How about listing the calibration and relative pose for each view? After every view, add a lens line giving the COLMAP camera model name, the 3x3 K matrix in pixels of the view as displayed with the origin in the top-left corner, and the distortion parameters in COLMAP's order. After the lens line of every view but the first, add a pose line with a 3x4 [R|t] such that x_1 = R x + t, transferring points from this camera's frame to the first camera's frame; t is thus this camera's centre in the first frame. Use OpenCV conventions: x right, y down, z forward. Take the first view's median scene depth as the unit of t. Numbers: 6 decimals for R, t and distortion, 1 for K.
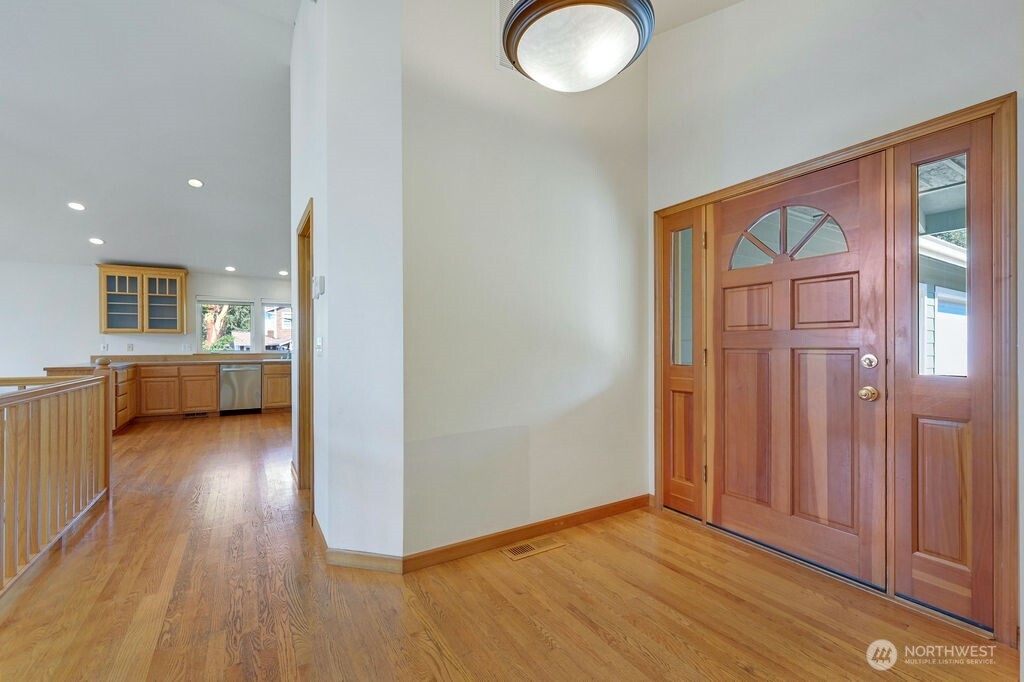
lens RADIAL K [[433.3, 0, 510.0], [0, 433.3, 346.0], [0, 0, 1]] dist [-0.001549, -0.000264]
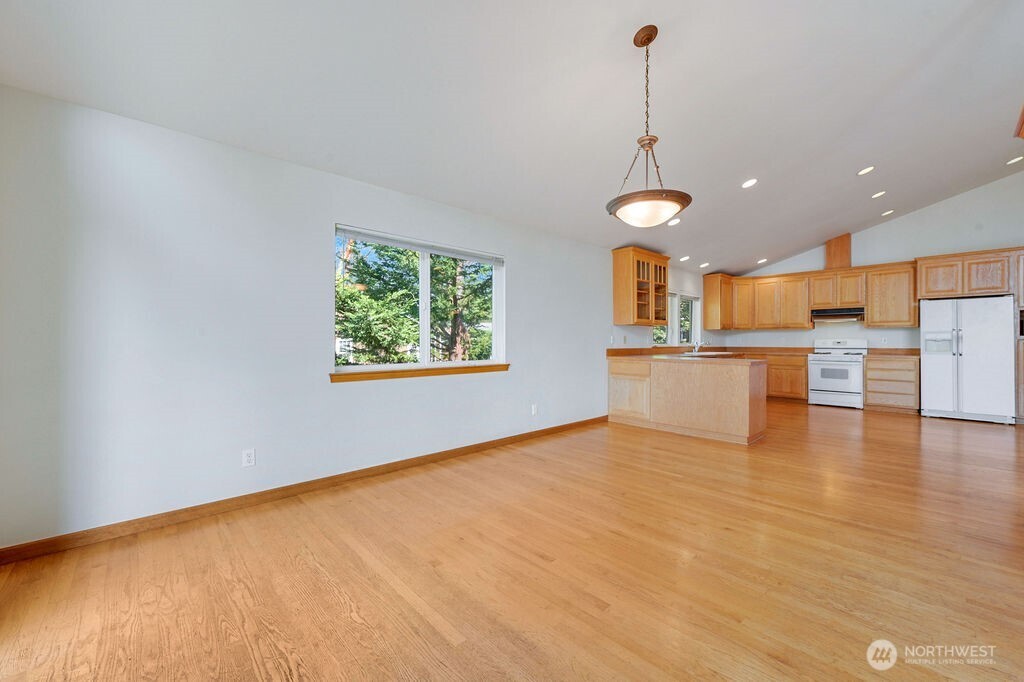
lens RADIAL K [[404.1, 0, 515.0], [0, 404.1, 341.6], [0, 0, 1]] dist [-0.001566, -0.000262]
pose [[0.978158, 0.003242, 0.207836, -1.305793], [-0.003060, 0.999995, -0.001197, 0.008809], [-0.207839, 0.000535, 0.978163, 0.219259]]
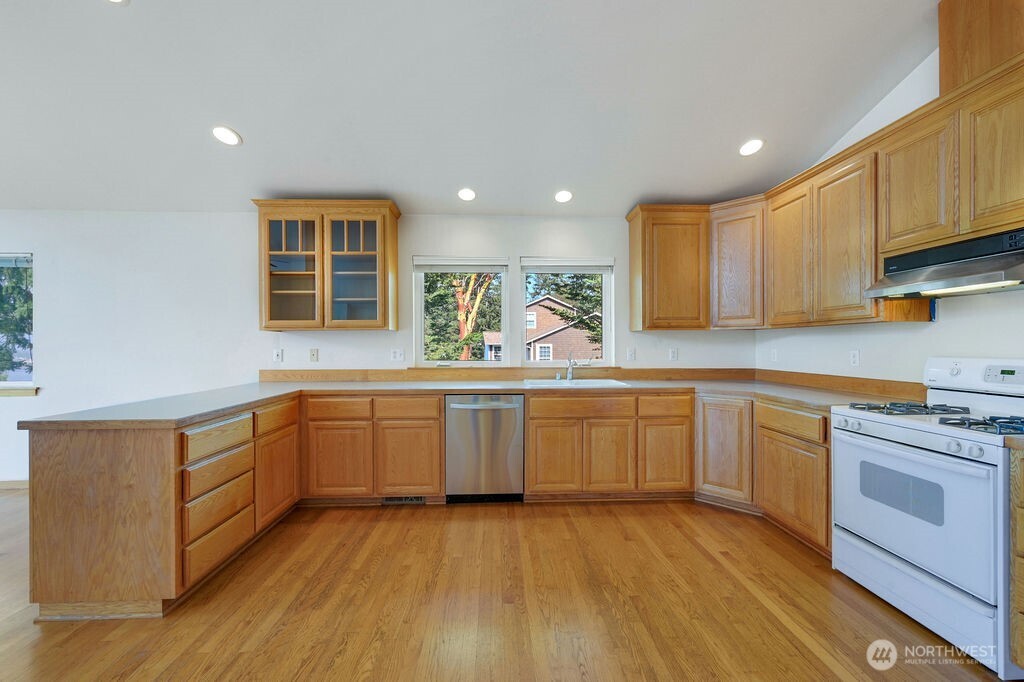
lens RADIAL K [[406.6, 0, 513.8], [0, 406.6, 344.4], [0, 0, 1]] dist [0.000057, 0.000161]
pose [[0.877921, 0.000011, -0.478805, -0.414823], [-0.000045, 1.000000, -0.000058, -0.010936], [0.478805, 0.000073, 0.877921, 0.680412]]
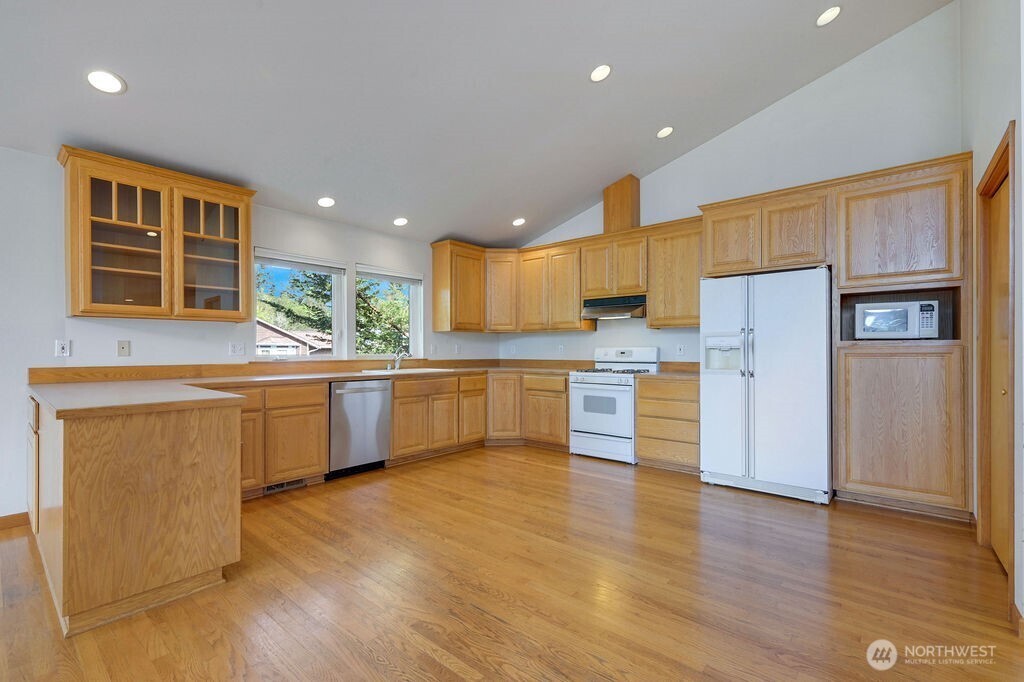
lens RADIAL K [[448.7, 0, 512.8], [0, 448.7, 350.4], [0, 0, 1]] dist [-0.001298, -0.000090]
pose [[0.949833, 0.002291, 0.312749, -0.653154], [-0.002279, 0.999997, -0.000405, 0.004419], [-0.312749, -0.000328, 0.949836, 0.440393]]
